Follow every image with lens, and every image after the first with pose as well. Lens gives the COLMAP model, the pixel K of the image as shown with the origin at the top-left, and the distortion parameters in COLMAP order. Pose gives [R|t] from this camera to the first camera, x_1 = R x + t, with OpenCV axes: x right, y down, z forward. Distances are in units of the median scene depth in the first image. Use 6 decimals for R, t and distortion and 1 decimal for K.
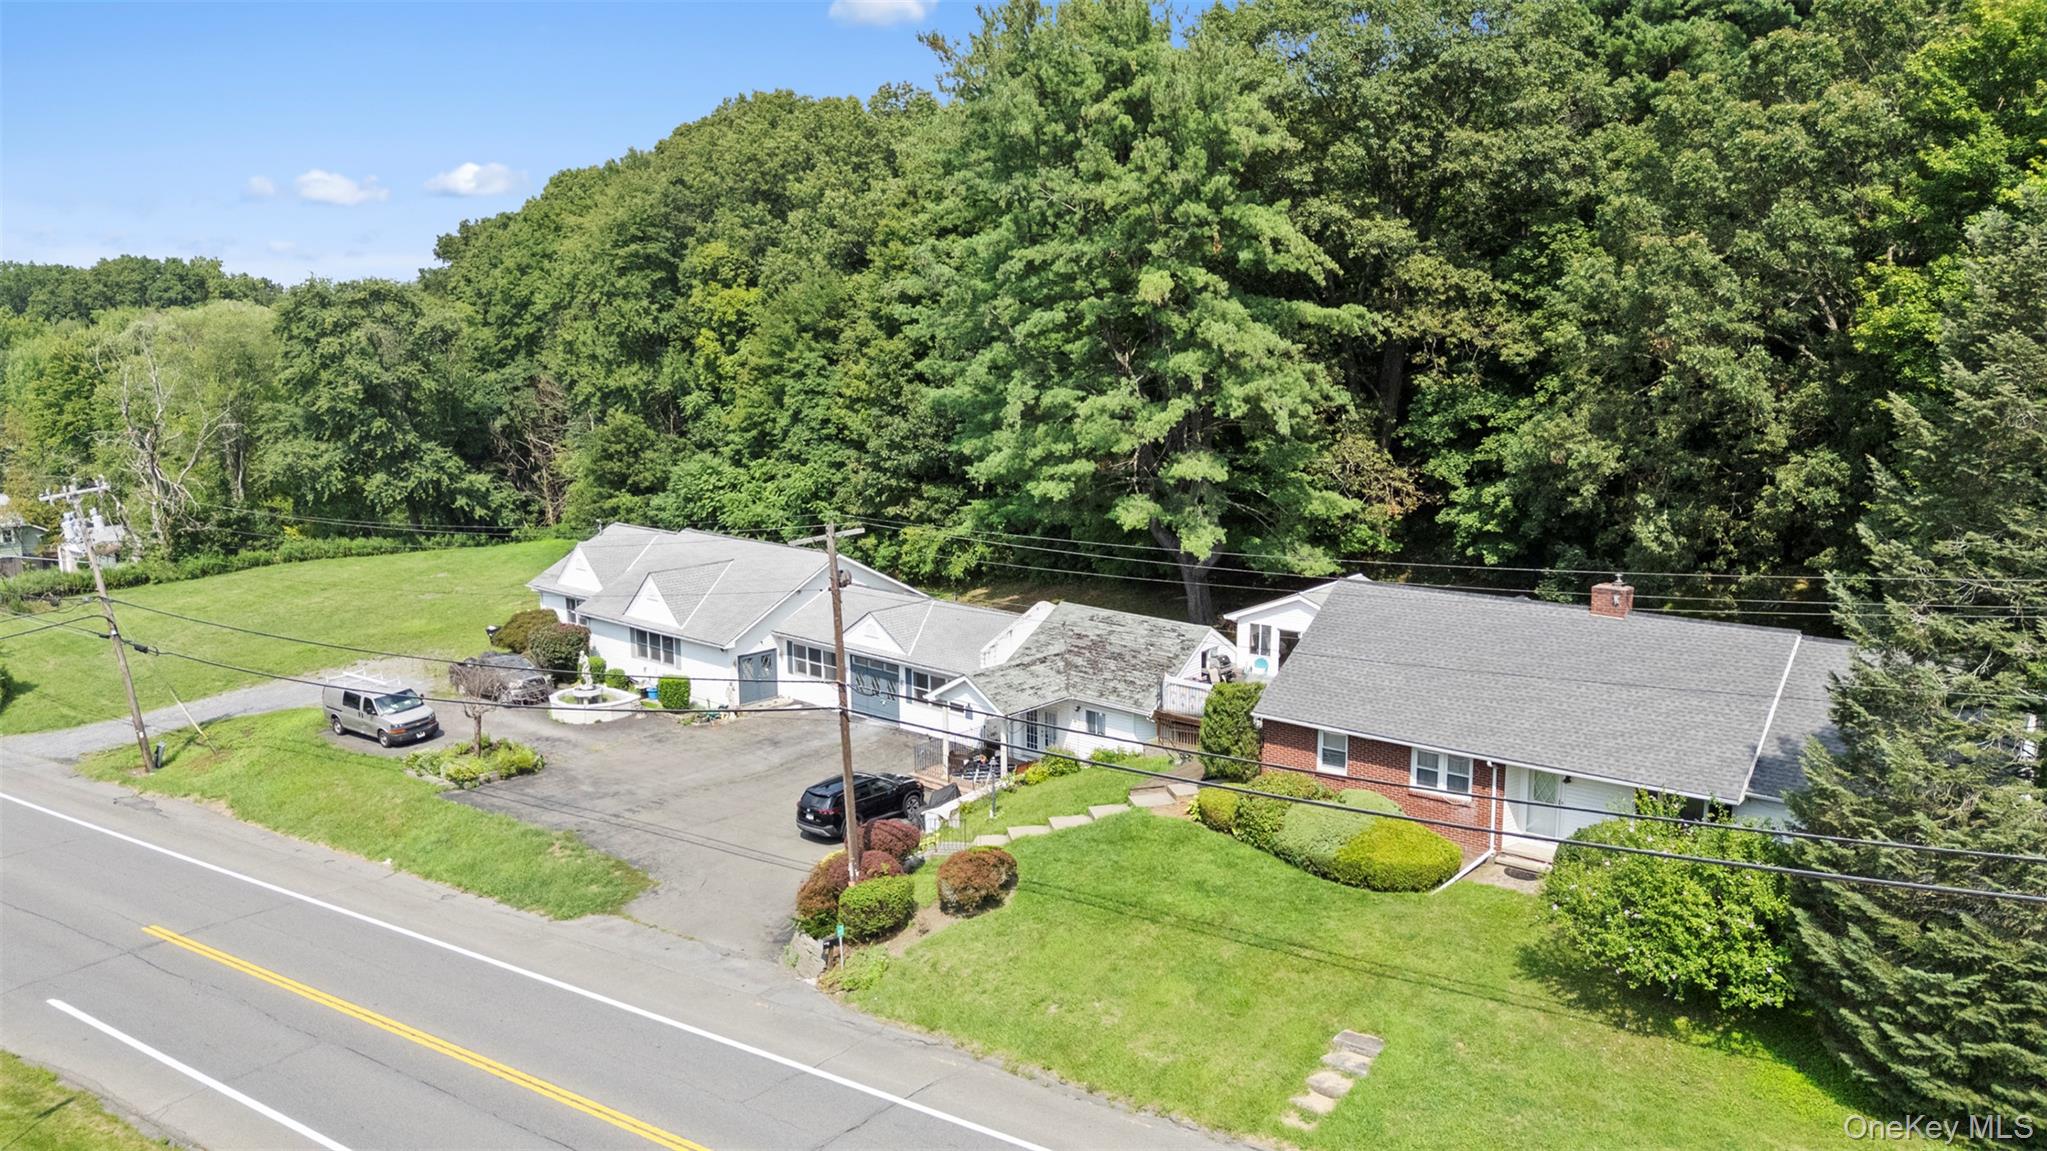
lens RADIAL K [[1507.4, 0, 1023.5], [0, 1507.4, 575.5], [0, 0, 1]] dist [0.107169, -0.131989]
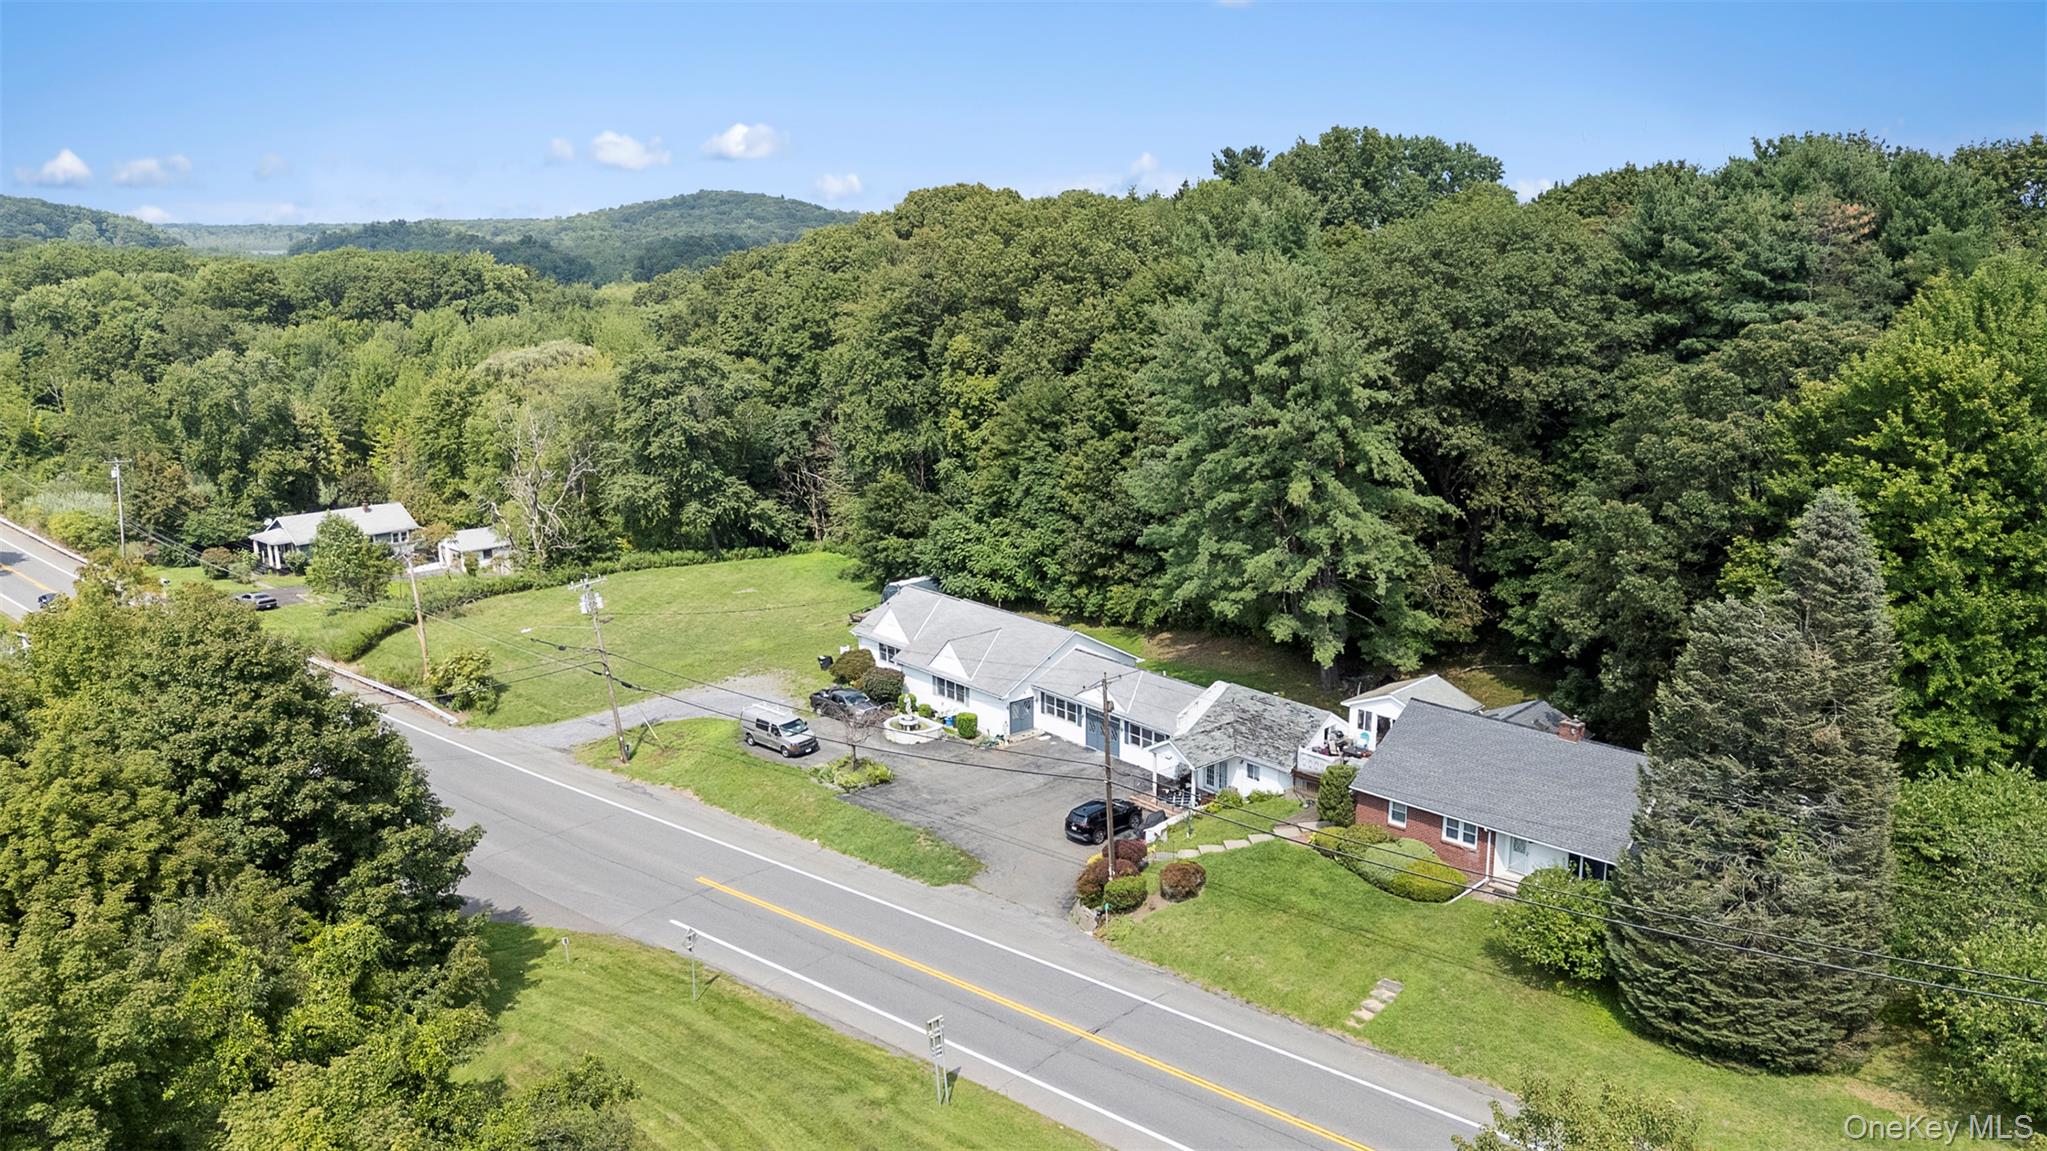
lens RADIAL K [[1492.8, 0, 1023.5], [0, 1492.8, 575.5], [0, 0, 1]] dist [0.155615, -0.319738]
pose [[0.994419, 0.024834, -0.102537, -0.030420], [-0.019743, 0.998535, 0.050378, -0.159742], [0.103638, -0.048072, 0.993453, -0.494283]]
